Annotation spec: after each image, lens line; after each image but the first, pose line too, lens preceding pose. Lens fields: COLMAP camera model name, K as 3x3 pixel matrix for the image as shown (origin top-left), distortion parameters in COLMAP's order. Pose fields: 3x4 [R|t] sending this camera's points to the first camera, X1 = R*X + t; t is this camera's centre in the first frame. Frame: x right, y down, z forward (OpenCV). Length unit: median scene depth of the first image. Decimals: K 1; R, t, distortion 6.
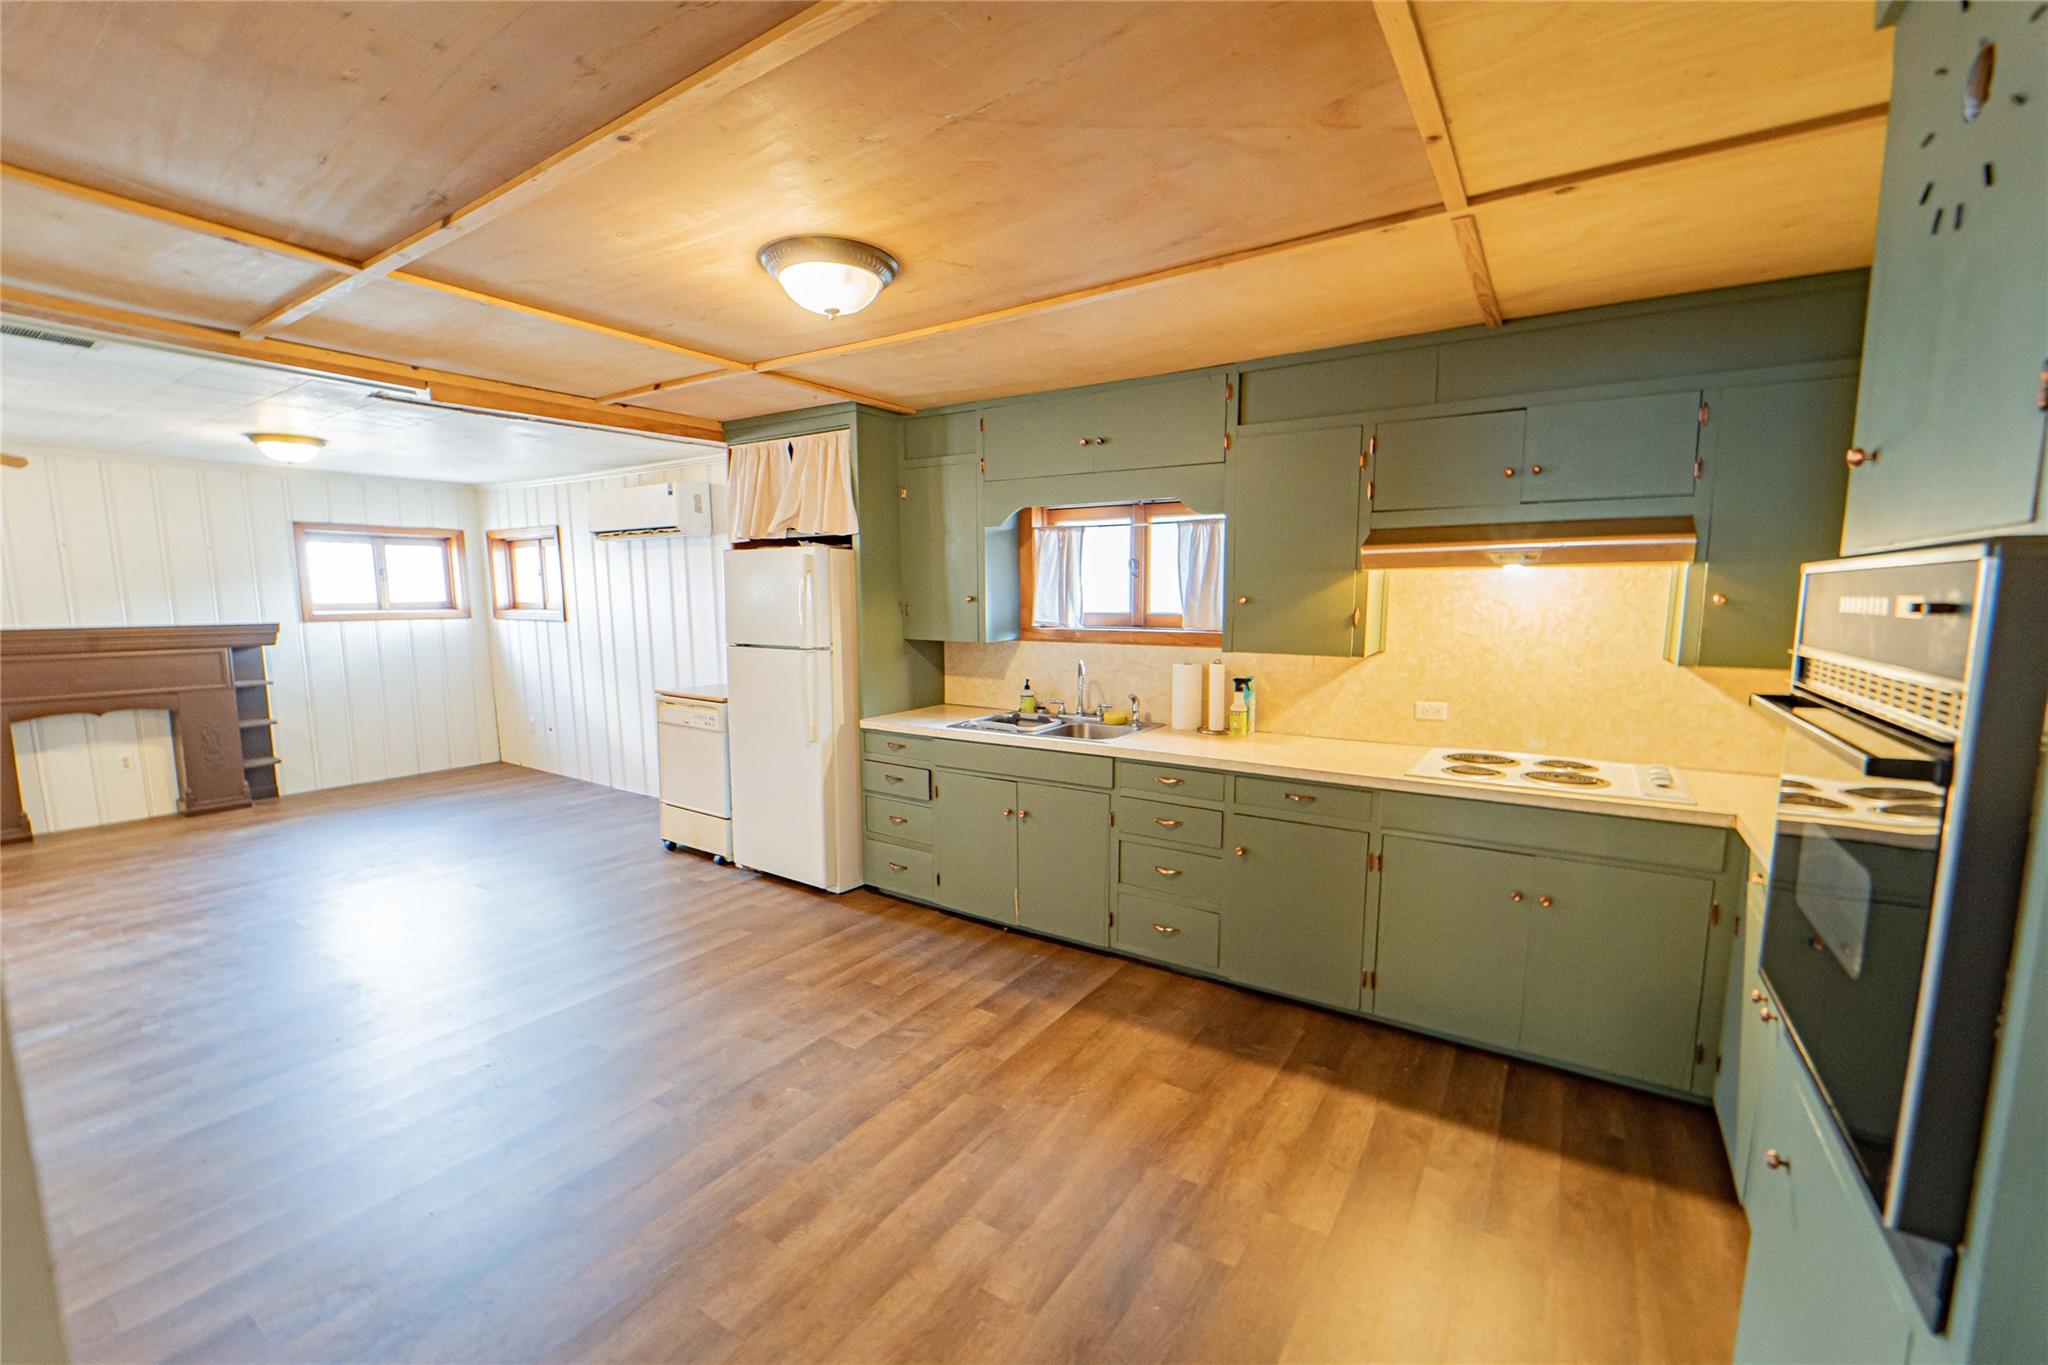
lens RADIAL K [[851.9, 0, 1031.8], [0, 851.9, 702.9], [0, 0, 1]] dist [-0.023062, -0.000342]
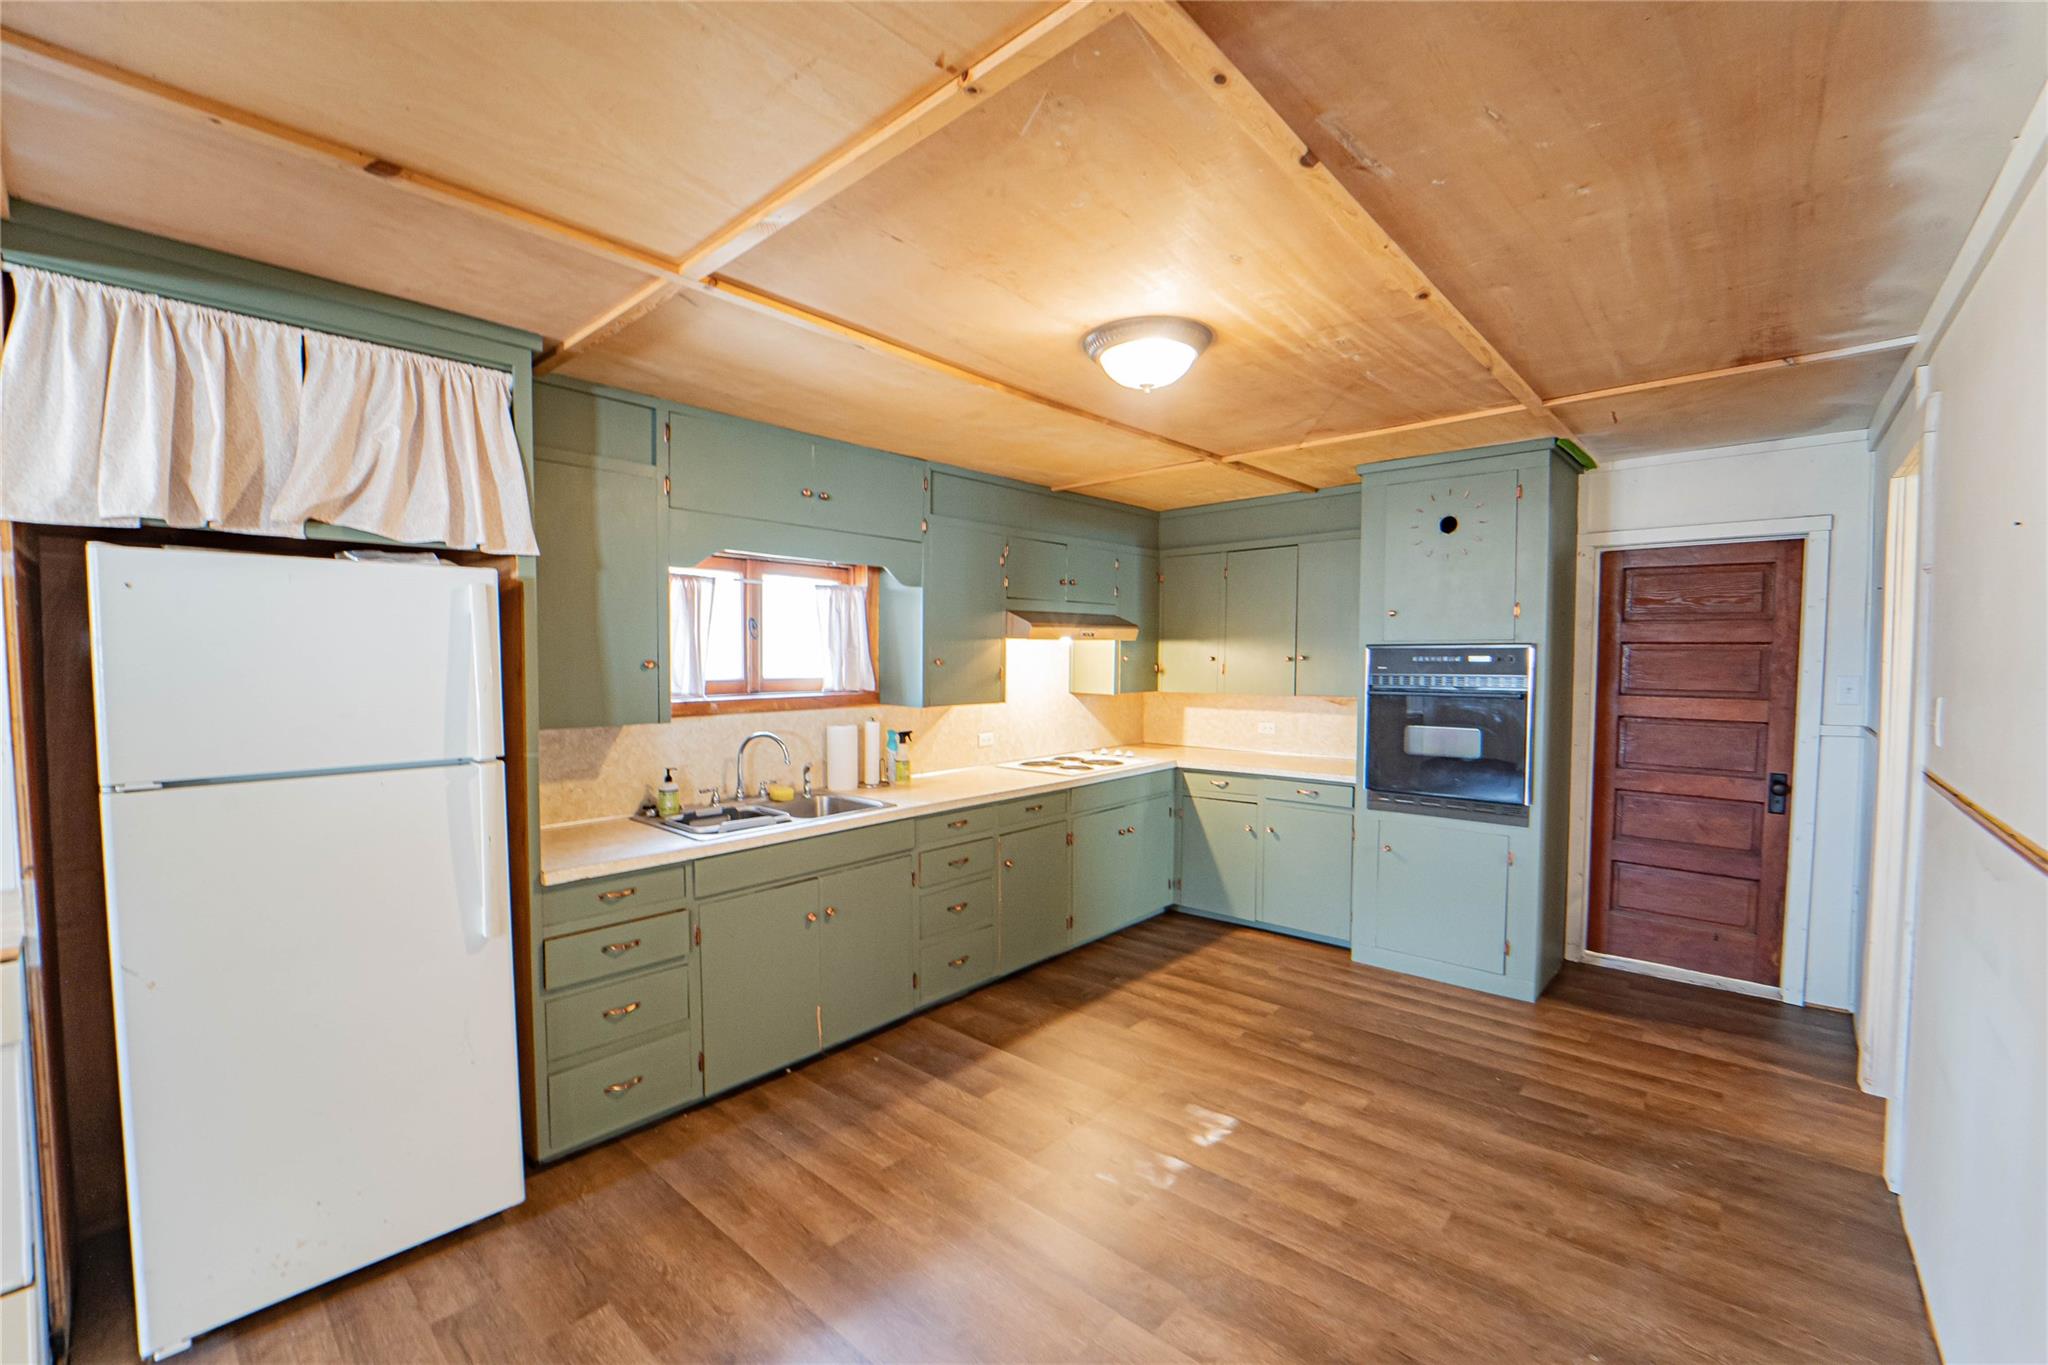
lens RADIAL K [[851.9, 0, 1031.8], [0, 851.9, 702.9], [0, 0, 1]] dist [-0.023062, -0.000342]
pose [[0.130183, -0.052740, 0.990086, -0.842183], [0.128257, 0.991090, 0.035929, -0.084712], [-0.983159, 0.122308, 0.135788, 0.676955]]
